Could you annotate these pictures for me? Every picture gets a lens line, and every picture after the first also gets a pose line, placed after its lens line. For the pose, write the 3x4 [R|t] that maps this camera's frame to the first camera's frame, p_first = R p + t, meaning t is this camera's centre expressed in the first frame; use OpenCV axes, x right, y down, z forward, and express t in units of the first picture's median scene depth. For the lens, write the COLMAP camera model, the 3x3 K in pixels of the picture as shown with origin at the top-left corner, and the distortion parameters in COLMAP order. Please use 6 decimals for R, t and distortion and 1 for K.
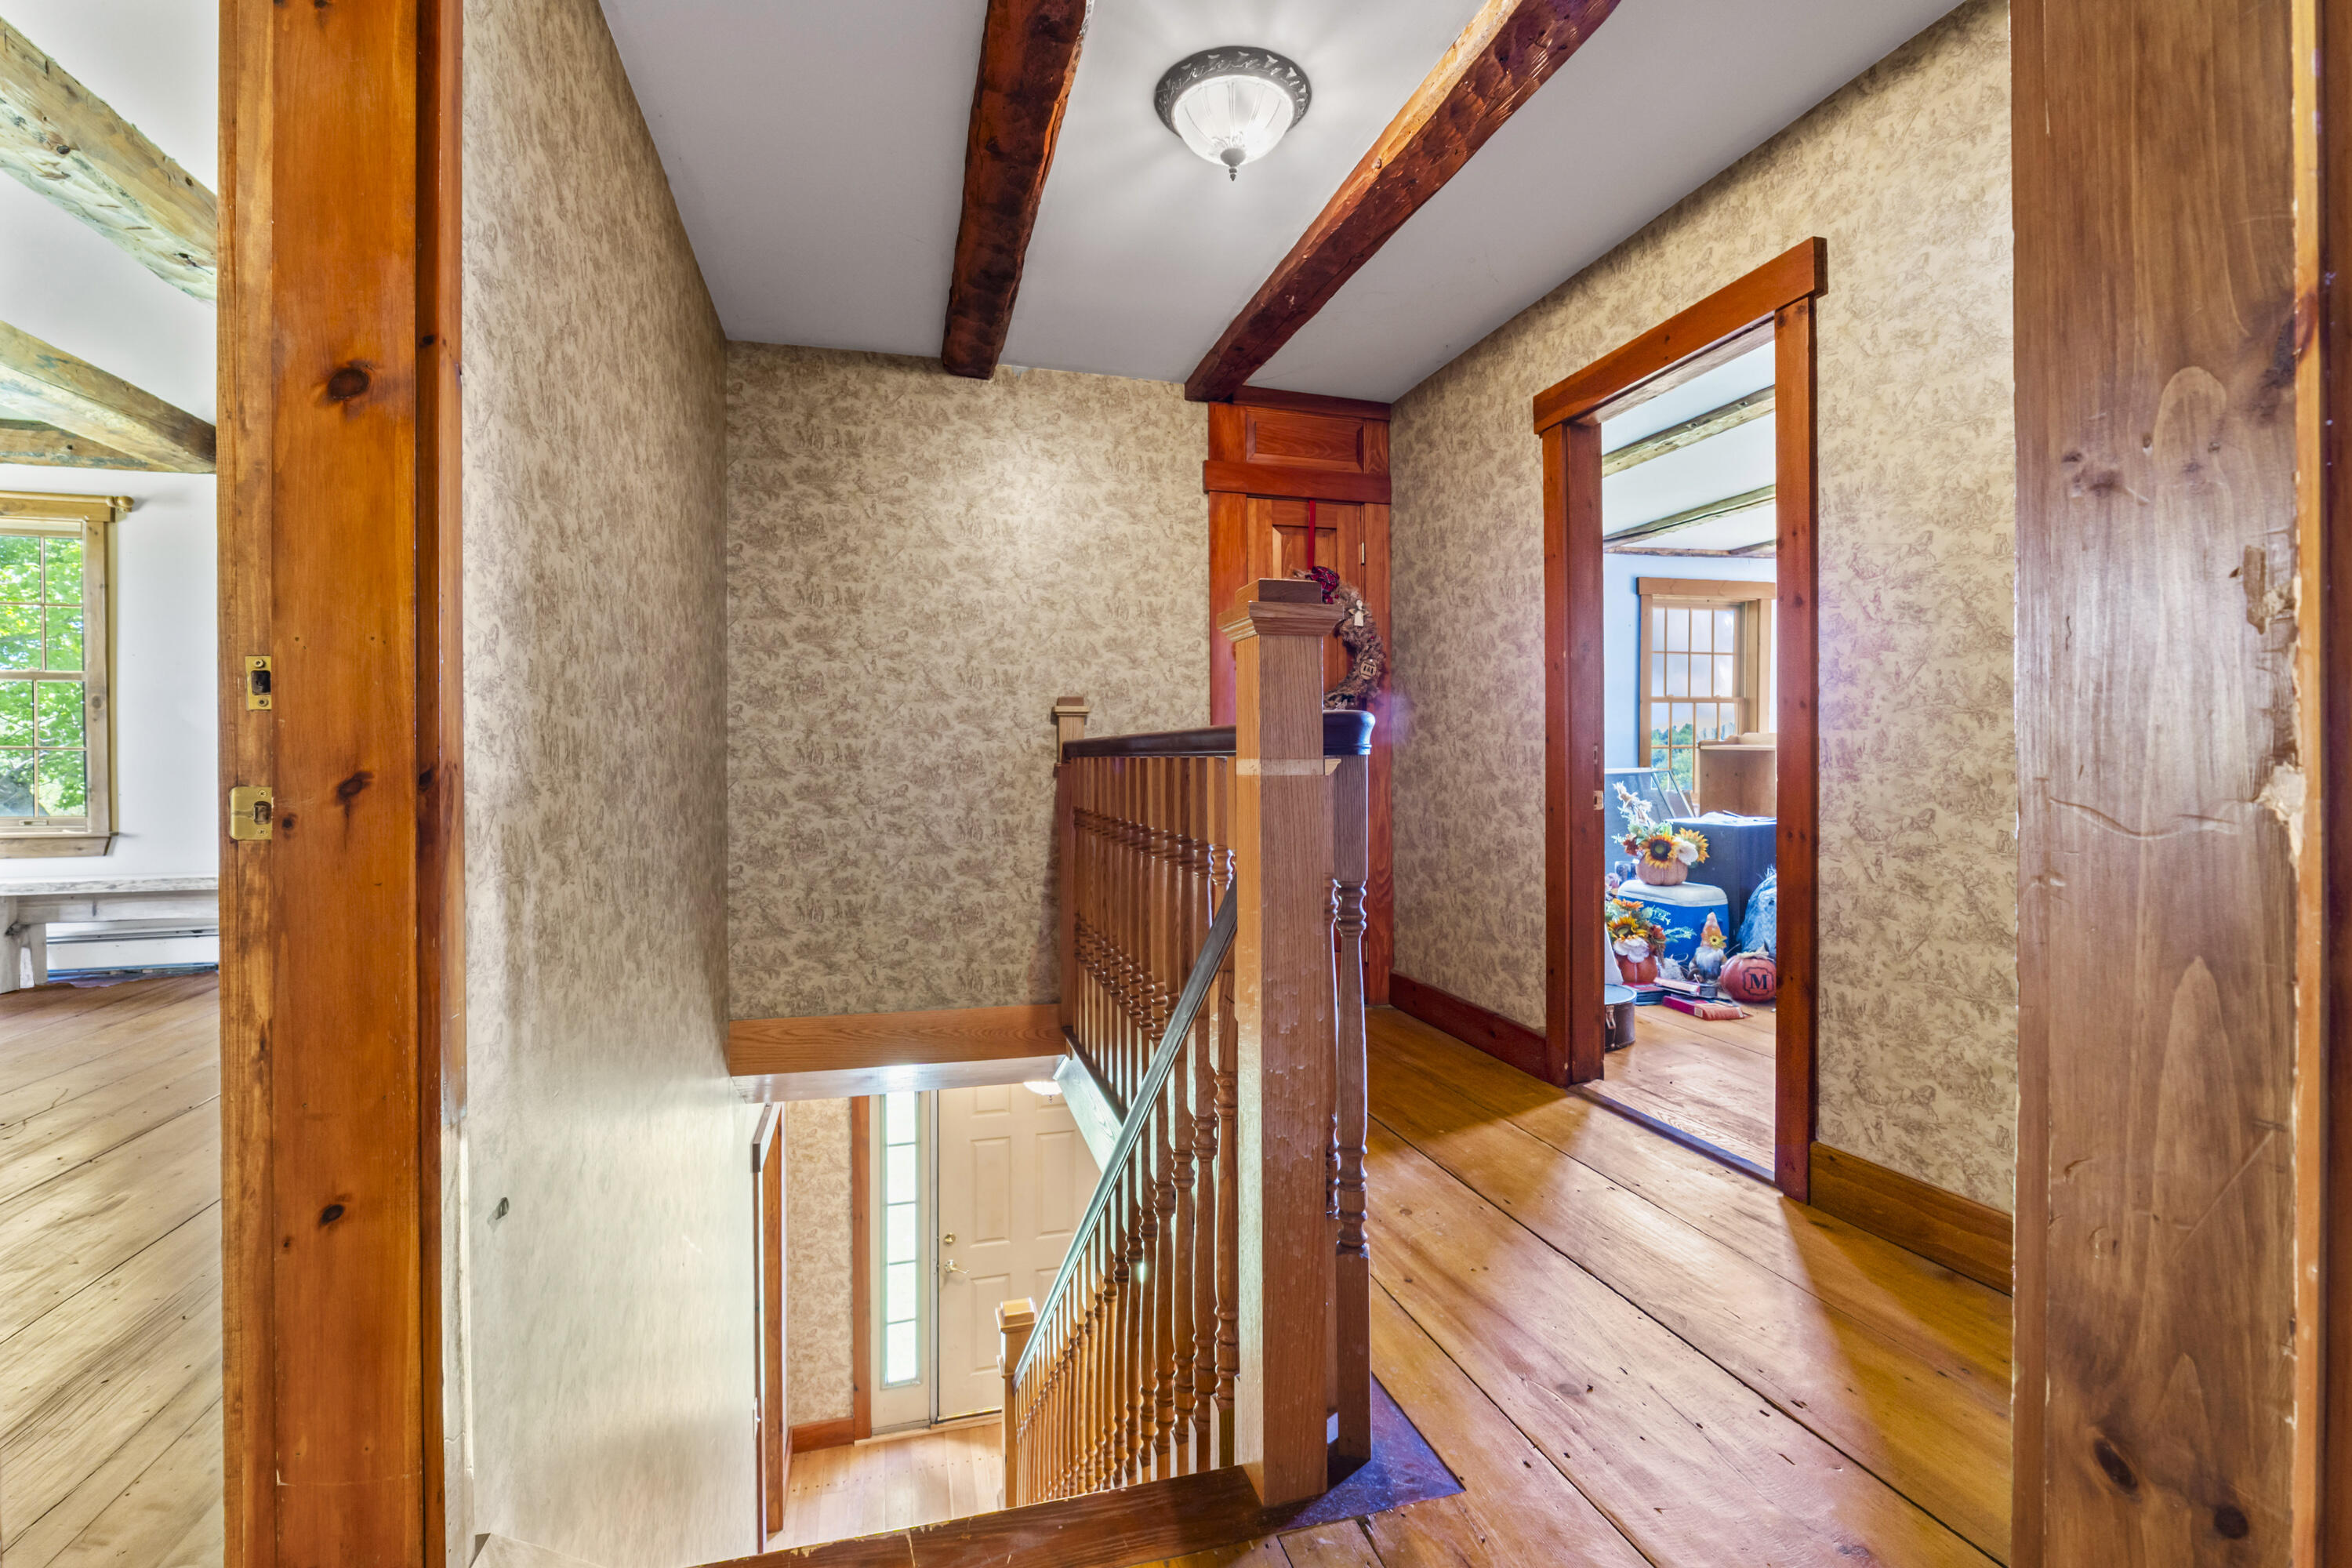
lens RADIAL K [[1023.1, 0, 1184.4], [0, 1023.1, 774.3], [0, 0, 1]] dist [-0.009715, 0.000630]
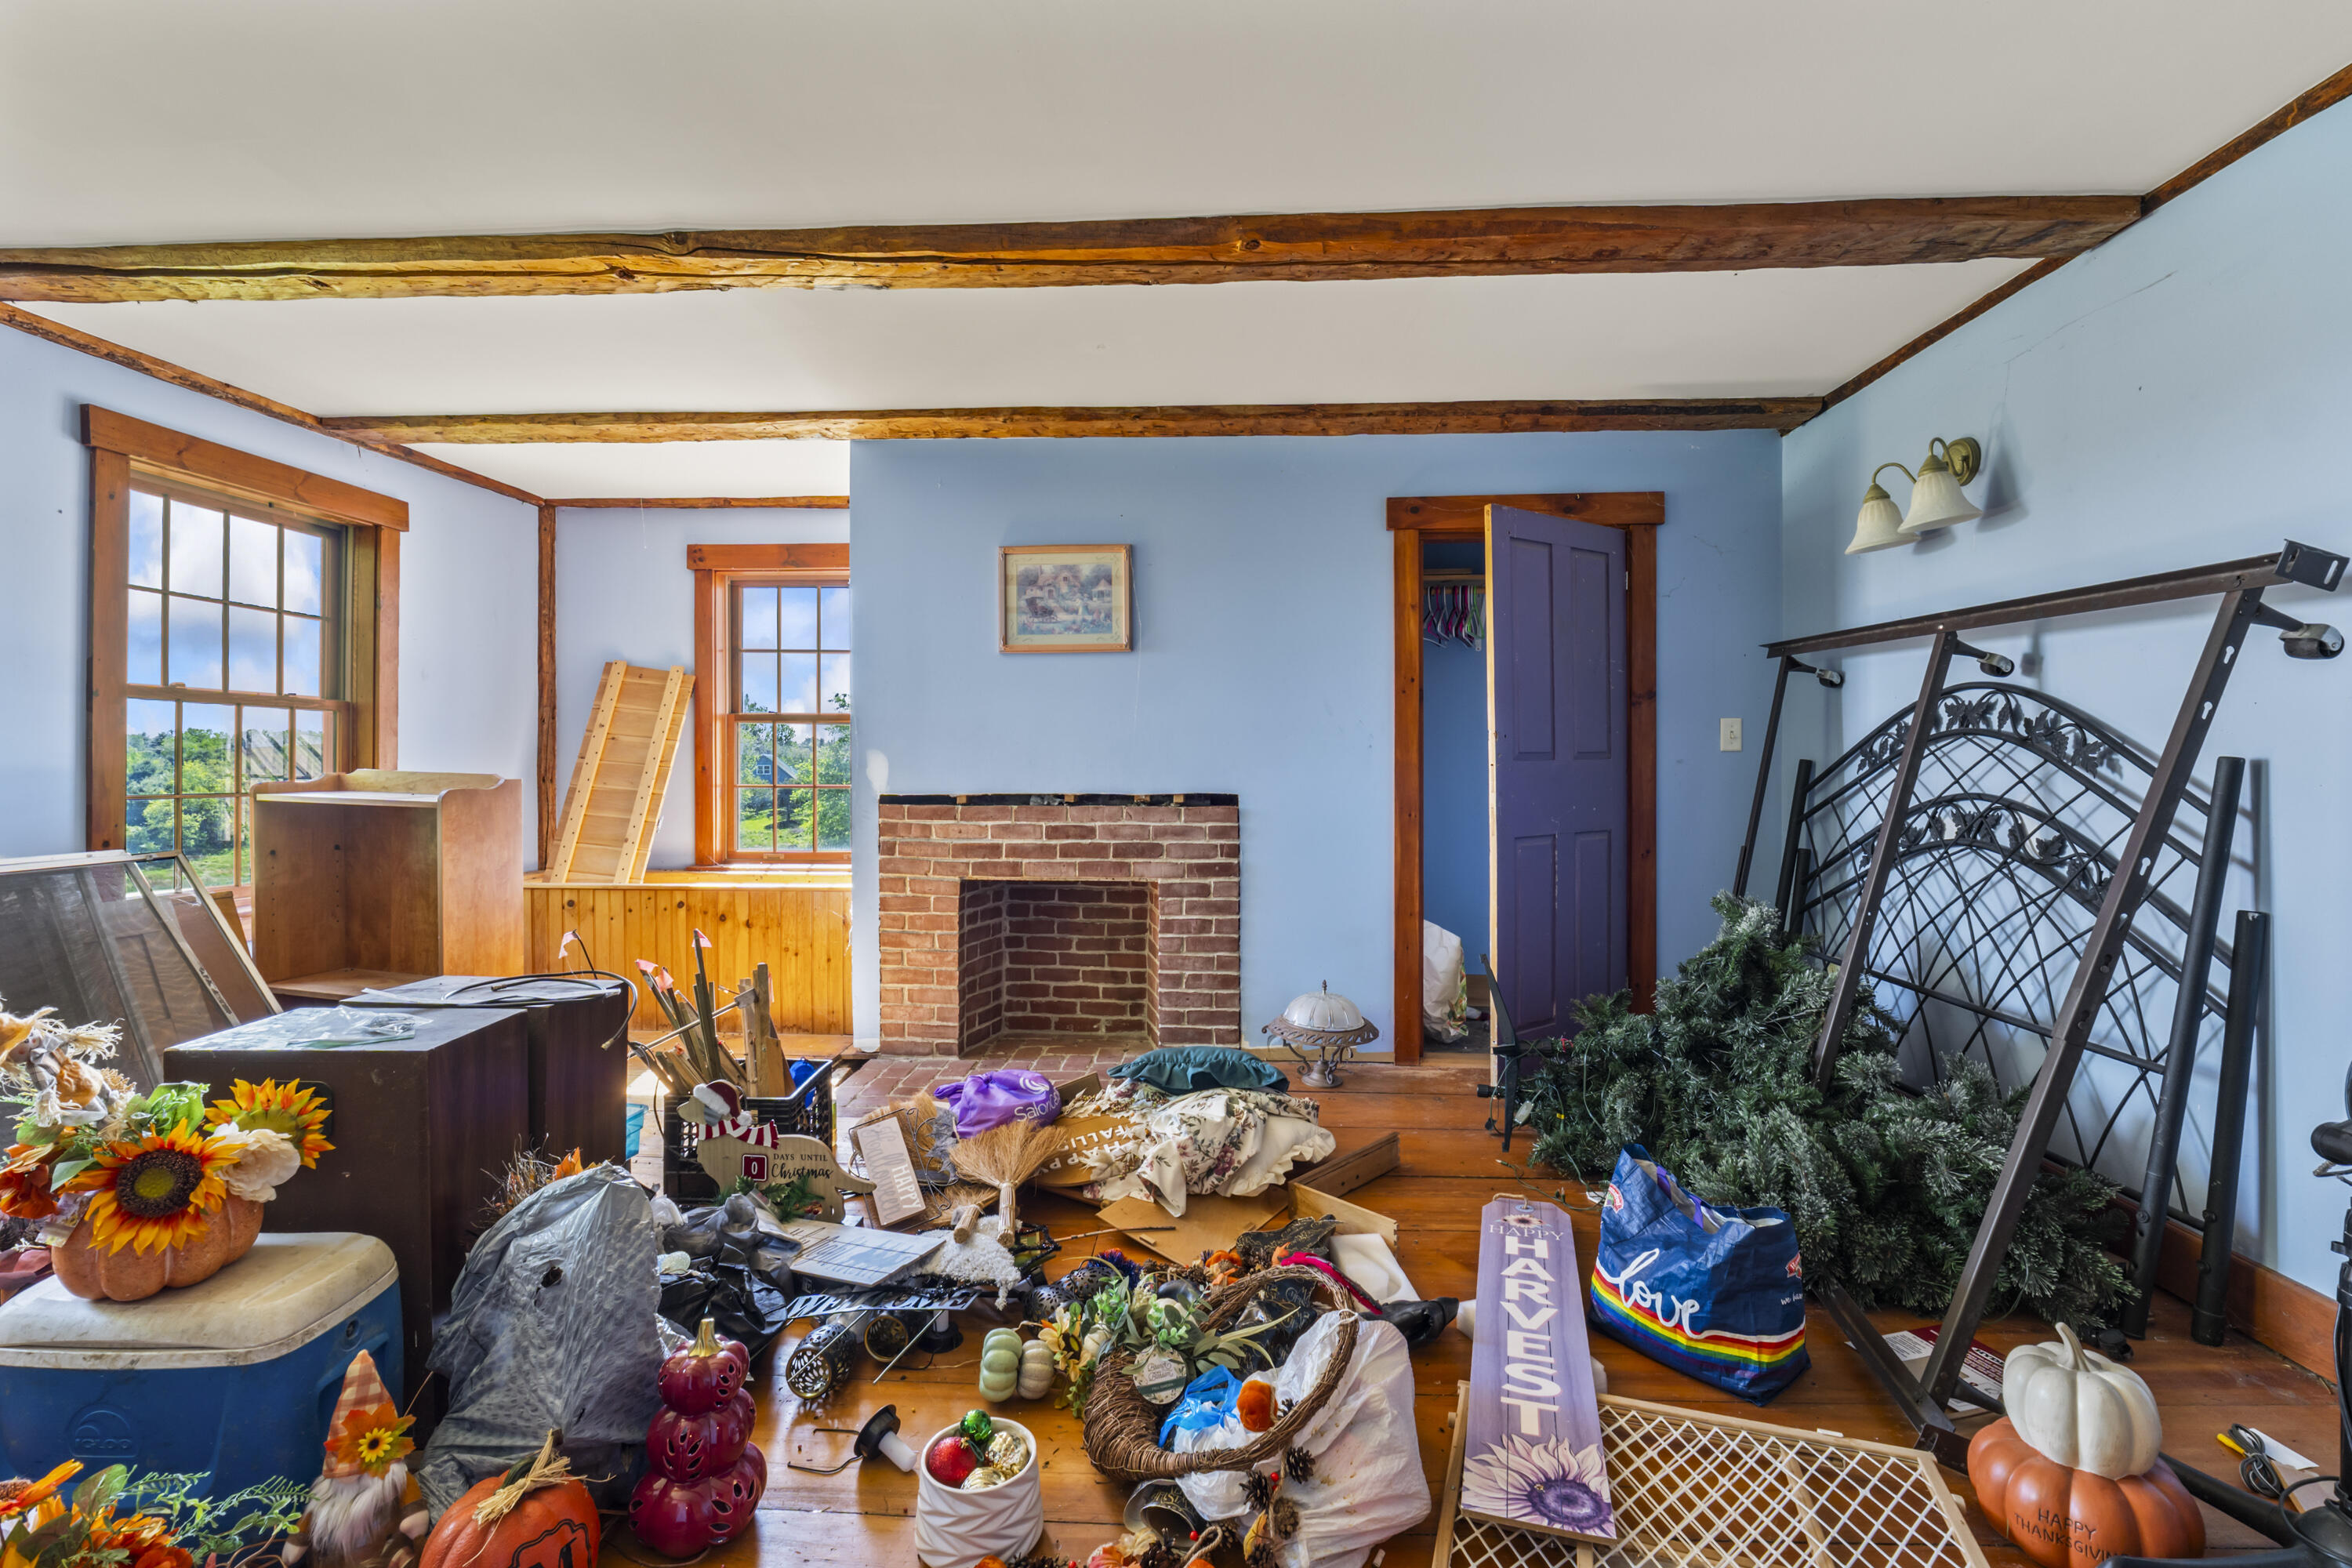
lens RADIAL K [[1023.1, 0, 1184.4], [0, 1023.1, 774.3], [0, 0, 1]] dist [-0.009715, 0.000630]
pose [[0.330349, 0.004667, 0.943847, 0.199209], [0.006528, 0.999953, -0.007229, -0.031434], [-0.943836, 0.008549, 0.330303, 0.431241]]
